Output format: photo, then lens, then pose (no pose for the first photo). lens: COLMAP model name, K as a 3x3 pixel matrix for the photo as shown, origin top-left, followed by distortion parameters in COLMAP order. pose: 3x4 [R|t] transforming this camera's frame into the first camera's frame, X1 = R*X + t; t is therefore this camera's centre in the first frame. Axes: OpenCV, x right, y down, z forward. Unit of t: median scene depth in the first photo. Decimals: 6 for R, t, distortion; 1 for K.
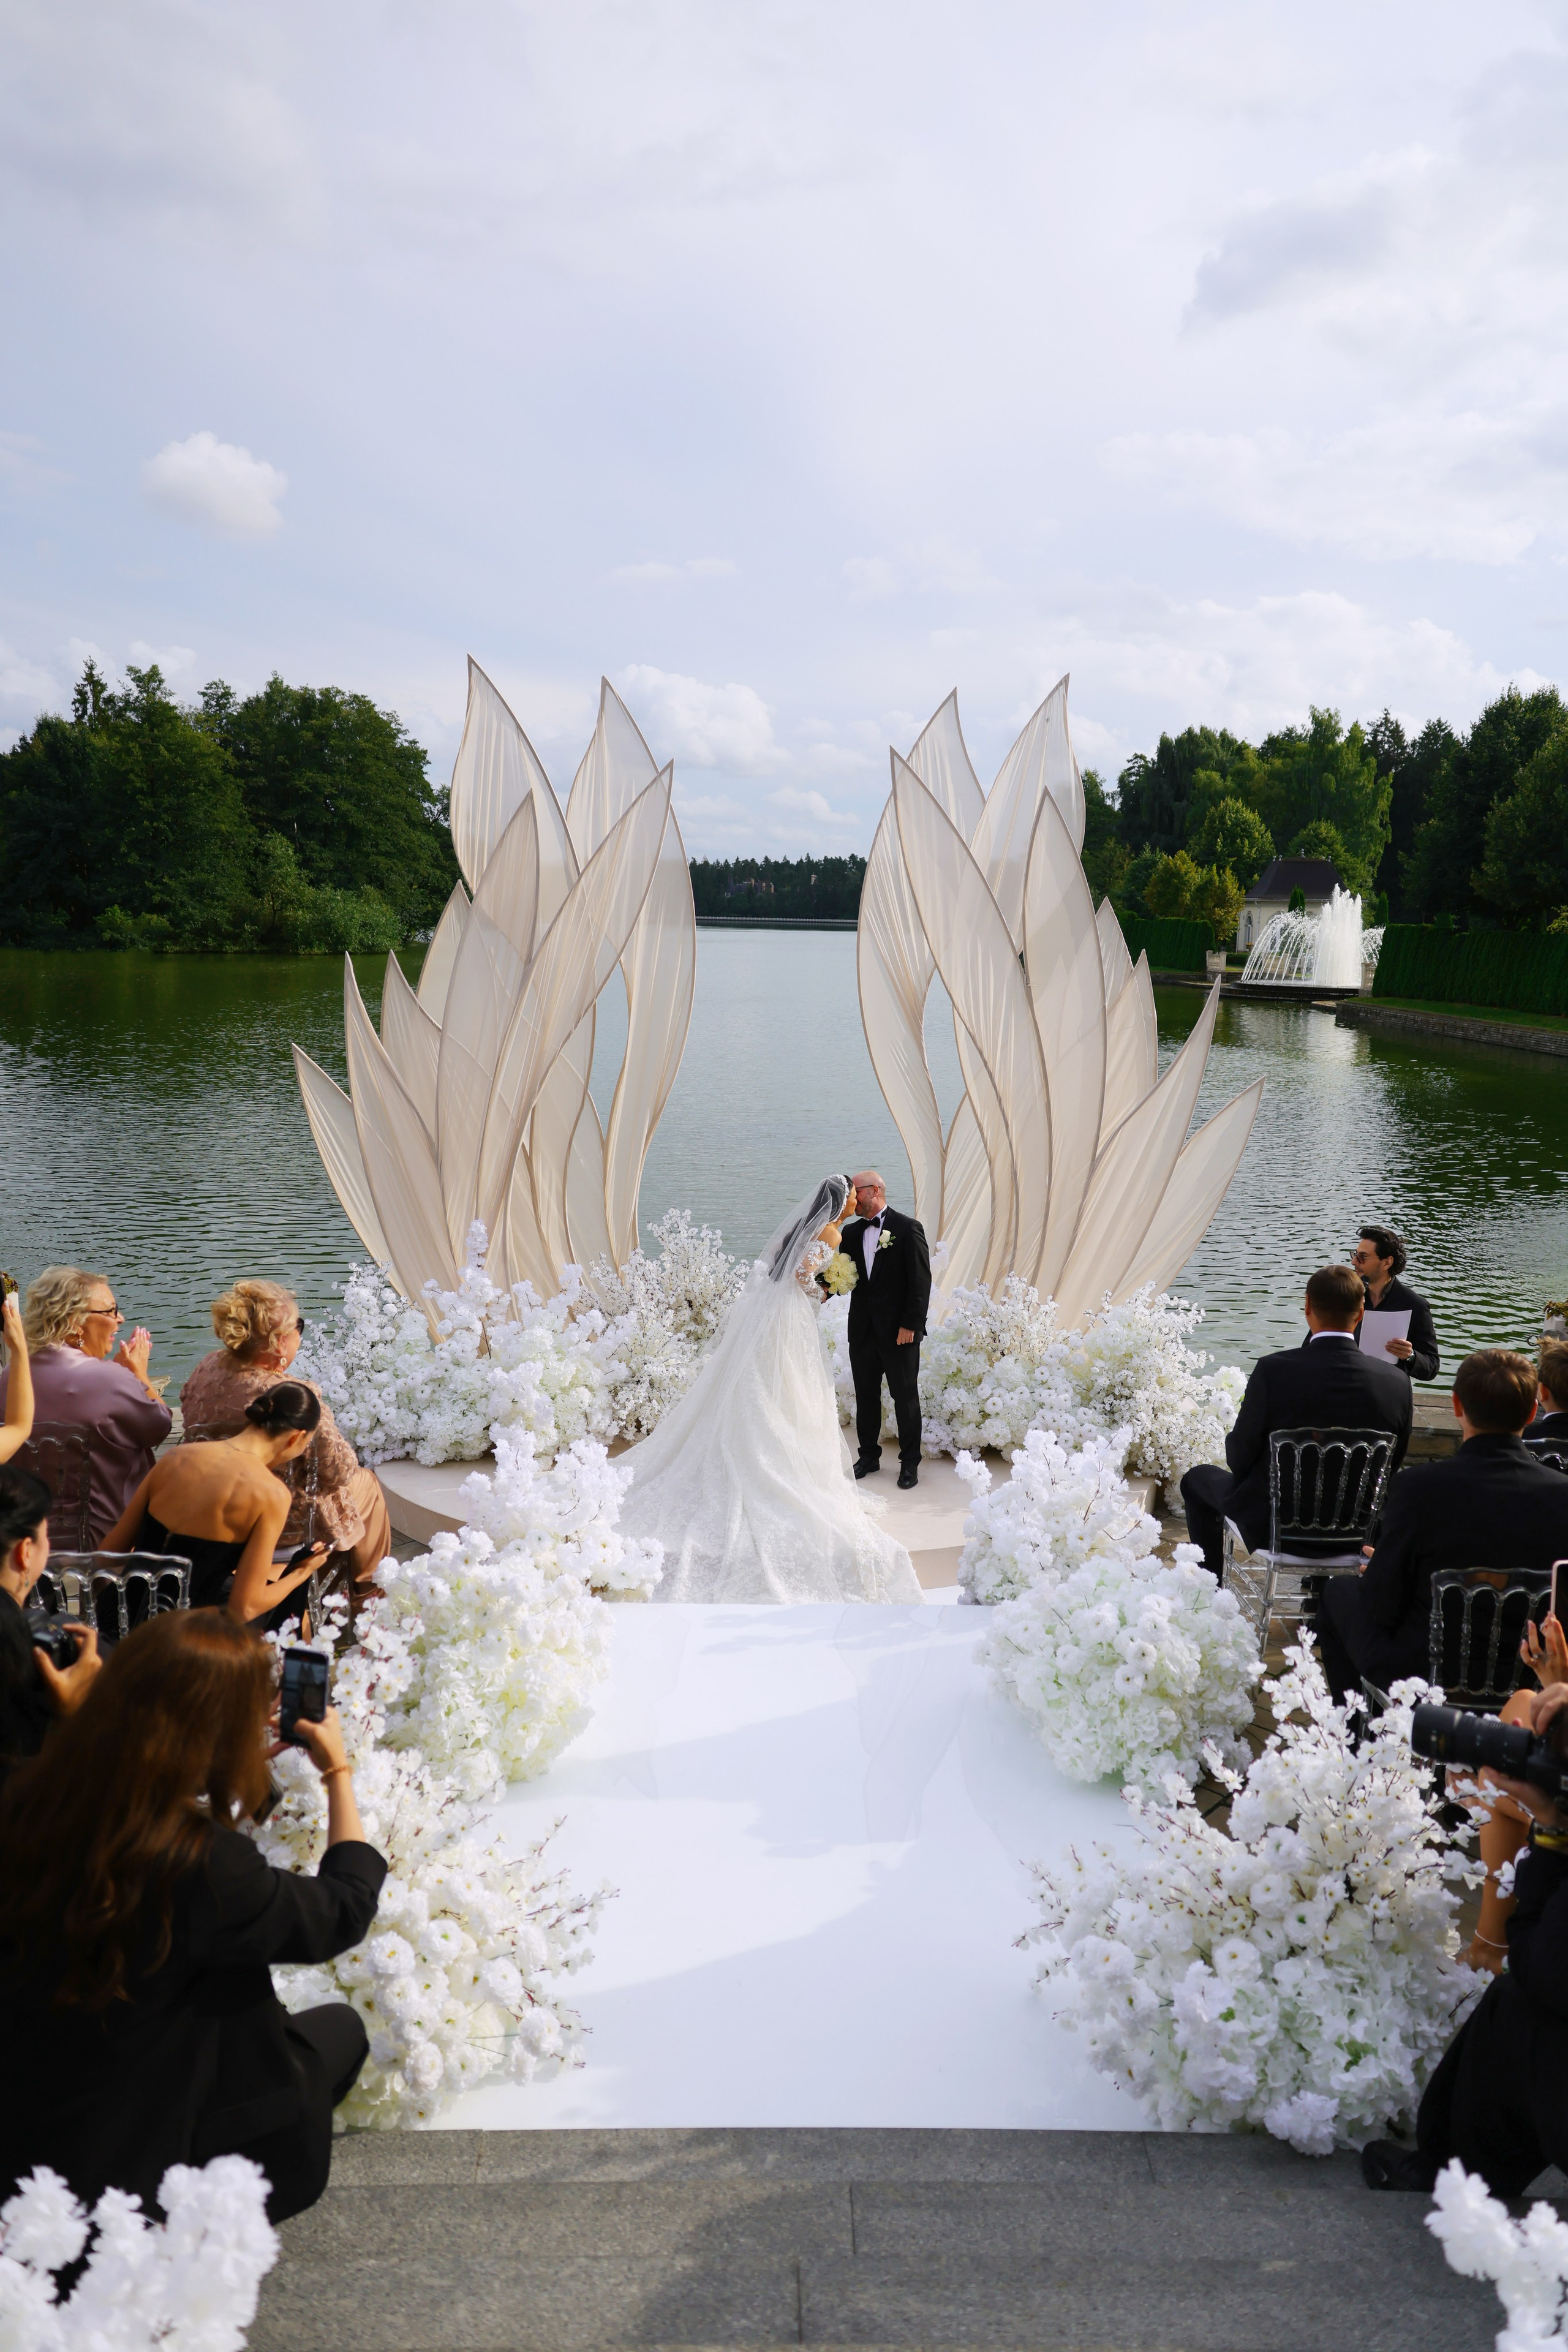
lens RADIAL K [[2570.9, 0, 784.0], [0, 2570.9, 1176.0], [0, 0, 1]] dist [0.005706, 0.011462]
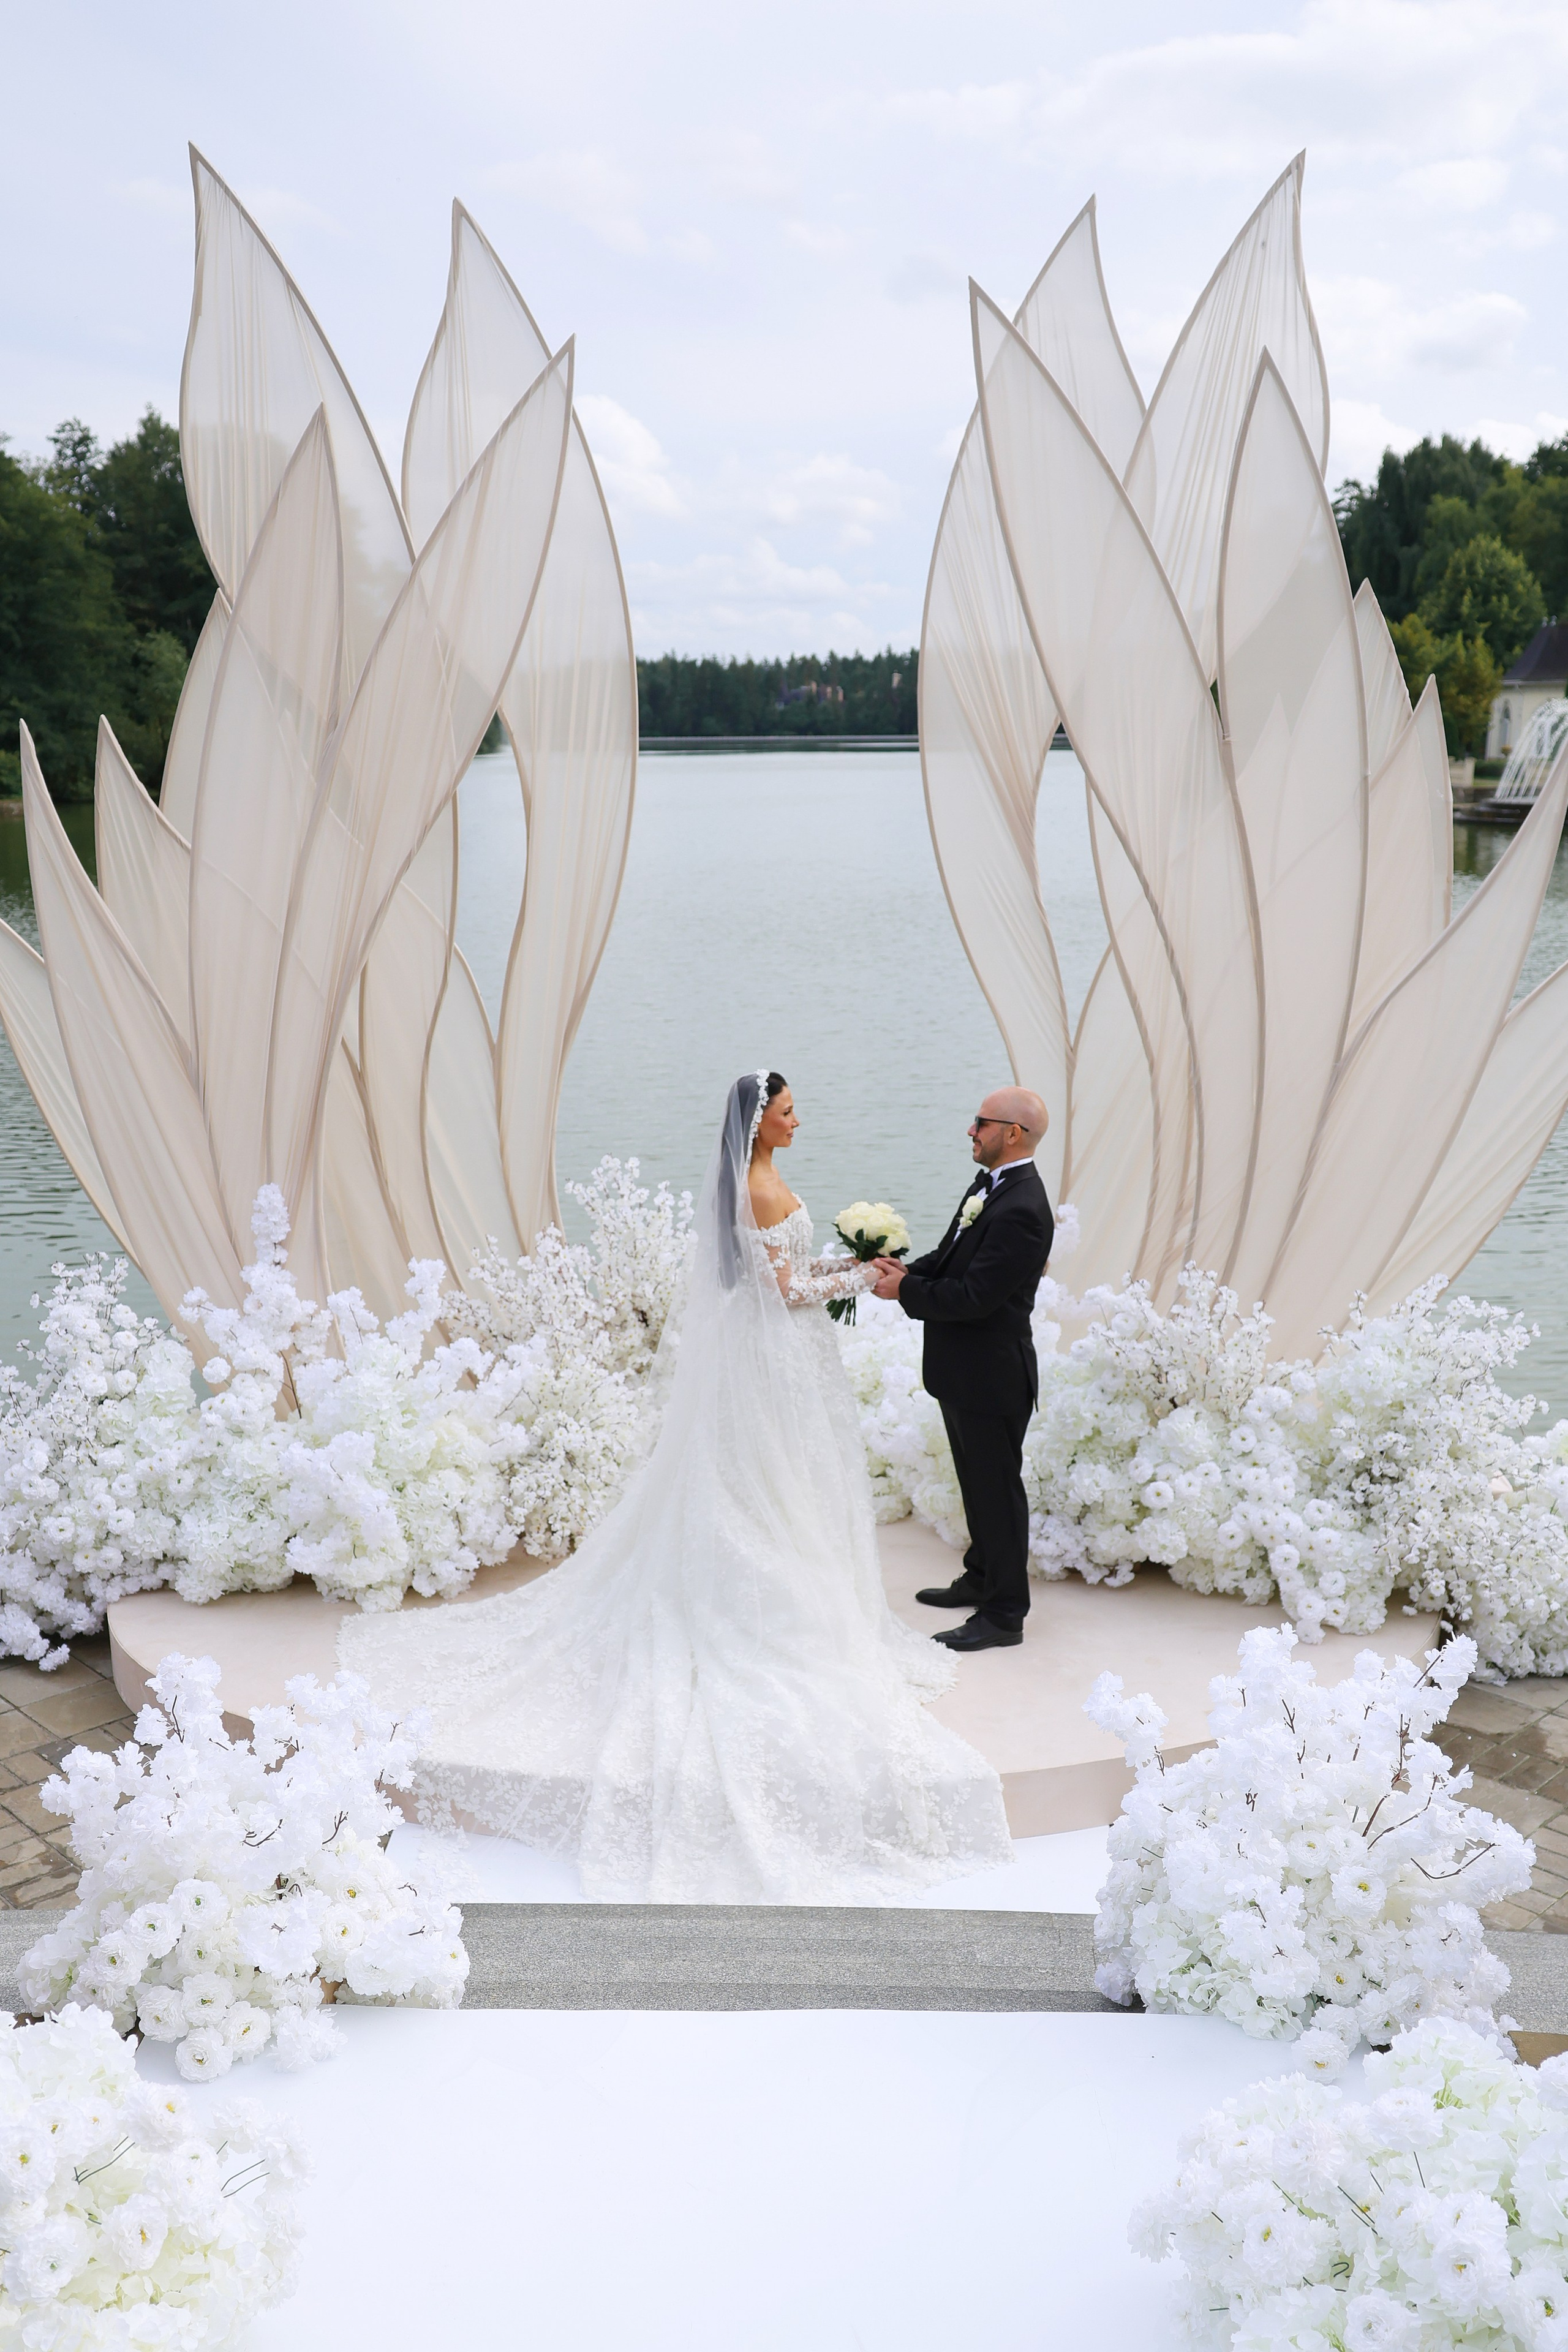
lens RADIAL K [[2610.0, 0, 679.0], [0, 2610.0, 1476.2], [0, 0, 1]] dist [0.008448, -0.017417]
pose [[0.996023, -0.007026, -0.088819, 0.026513], [0.020175, 0.988778, 0.148025, -0.003628], [0.086783, -0.149228, 0.984987, 0.411286]]
